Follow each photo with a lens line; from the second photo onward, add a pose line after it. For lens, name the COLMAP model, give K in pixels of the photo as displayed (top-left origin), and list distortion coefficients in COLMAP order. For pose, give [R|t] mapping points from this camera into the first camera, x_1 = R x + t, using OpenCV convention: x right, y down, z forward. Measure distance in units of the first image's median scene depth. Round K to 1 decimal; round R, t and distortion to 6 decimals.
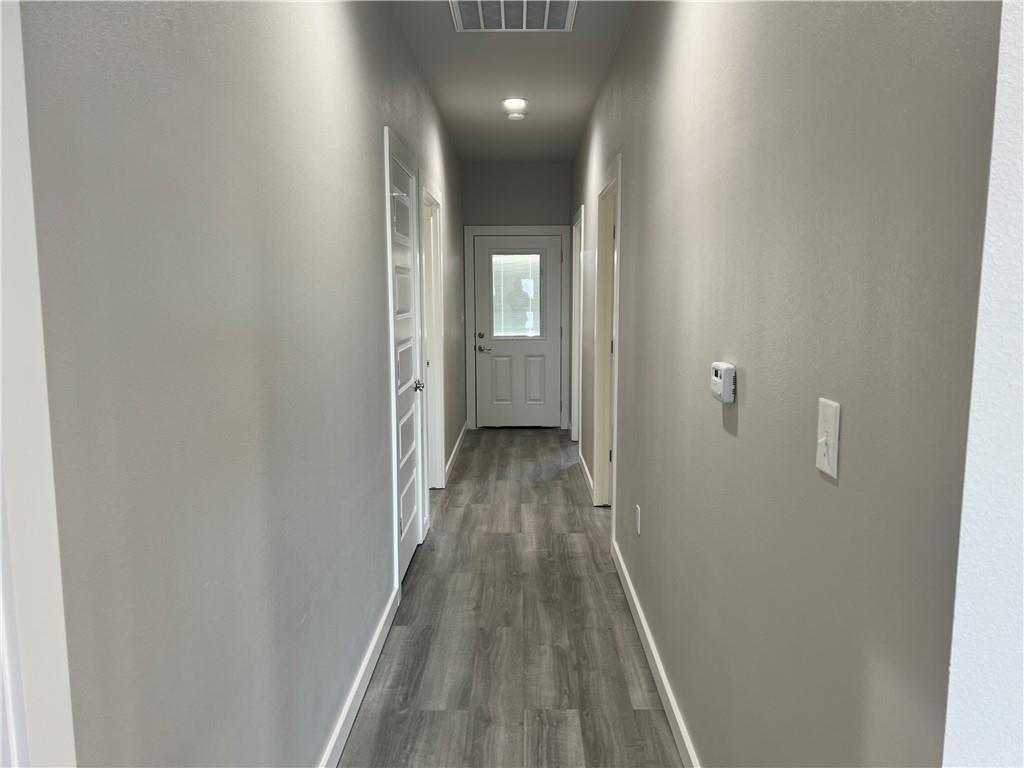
lens RADIAL K [[767.3, 0, 512.0], [0, 767.3, 384.0], [0, 0, 1]] dist [0.070438, -0.087648]
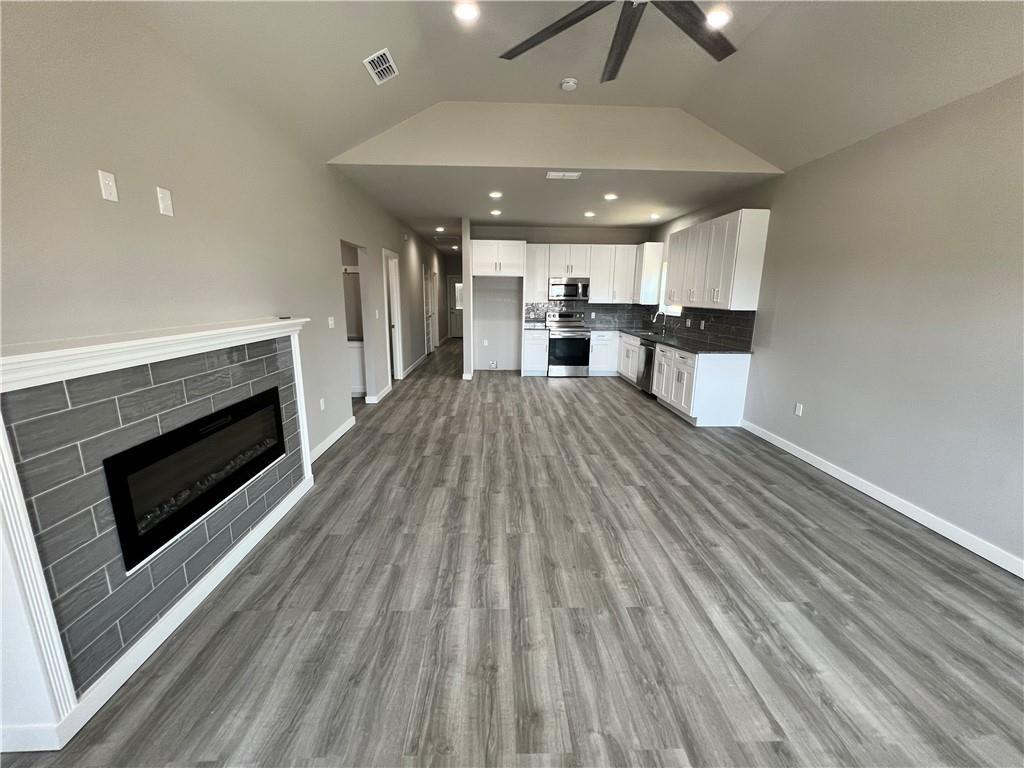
lens RADIAL K [[410.7, 0, 512.0], [0, 410.7, 384.0], [0, 0, 1]] dist [-0.001448, -0.000047]
pose [[0.998612, -0.009824, 0.051743, 0.126264], [0.004554, 0.994877, 0.100992, 0.083594], [-0.052470, -0.100616, 0.993541, -0.804957]]
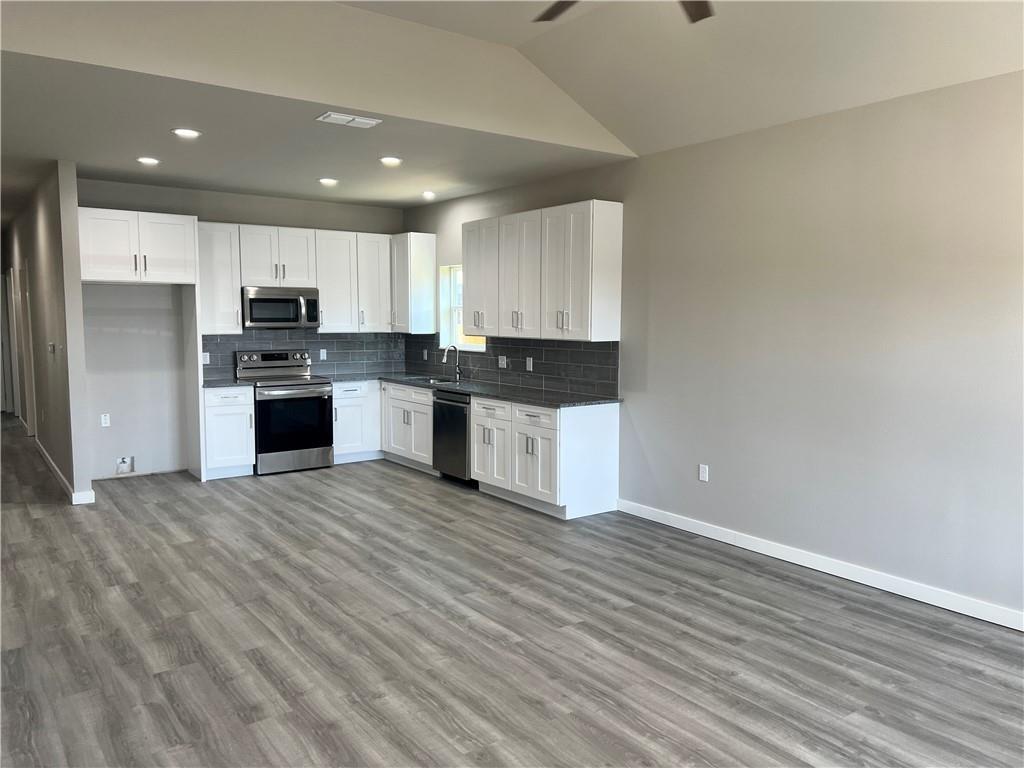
lens RADIAL K [[767.3, 0, 512.0], [0, 767.3, 384.0], [0, 0, 1]] dist [0.070438, -0.087648]
pose [[0.802165, -0.062110, 0.593863, -0.041261], [0.072989, 0.997316, 0.005717, 0.071178], [-0.592624, 0.038759, 0.804546, -0.785919]]
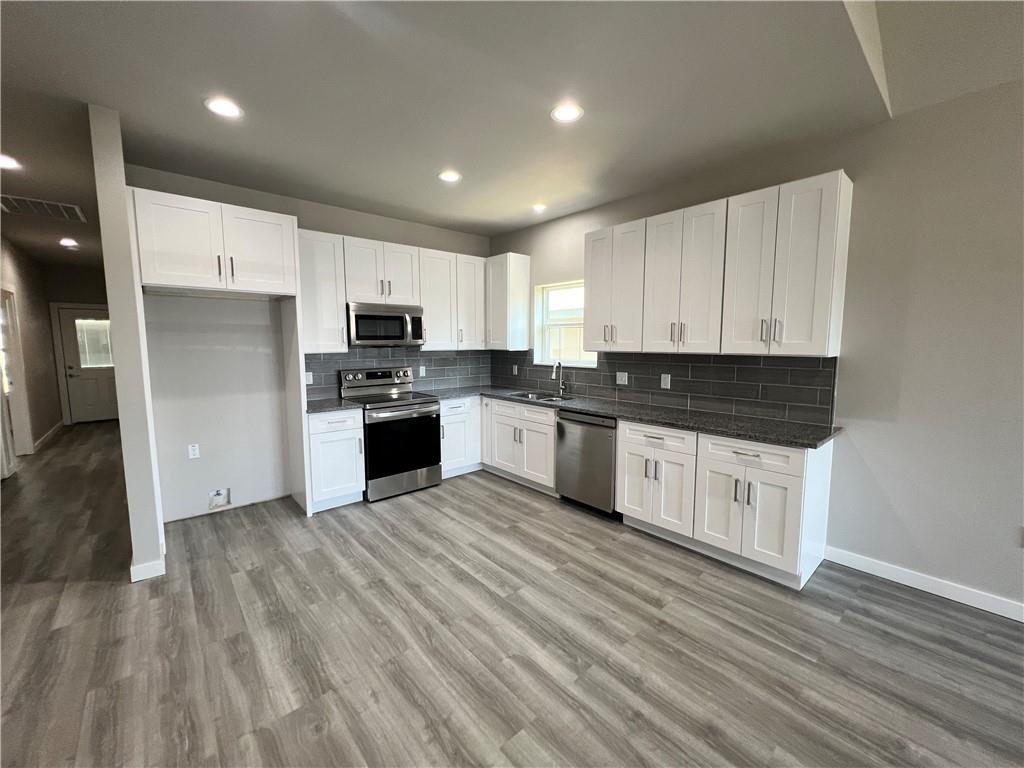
lens RADIAL K [[410.7, 0, 512.0], [0, 410.7, 384.0], [0, 0, 1]] dist [-0.001448, -0.000047]
pose [[0.743955, -0.081007, 0.663301, 0.083605], [0.085187, 0.996023, 0.026097, 0.031502], [-0.662777, 0.037090, 0.747897, -0.308326]]
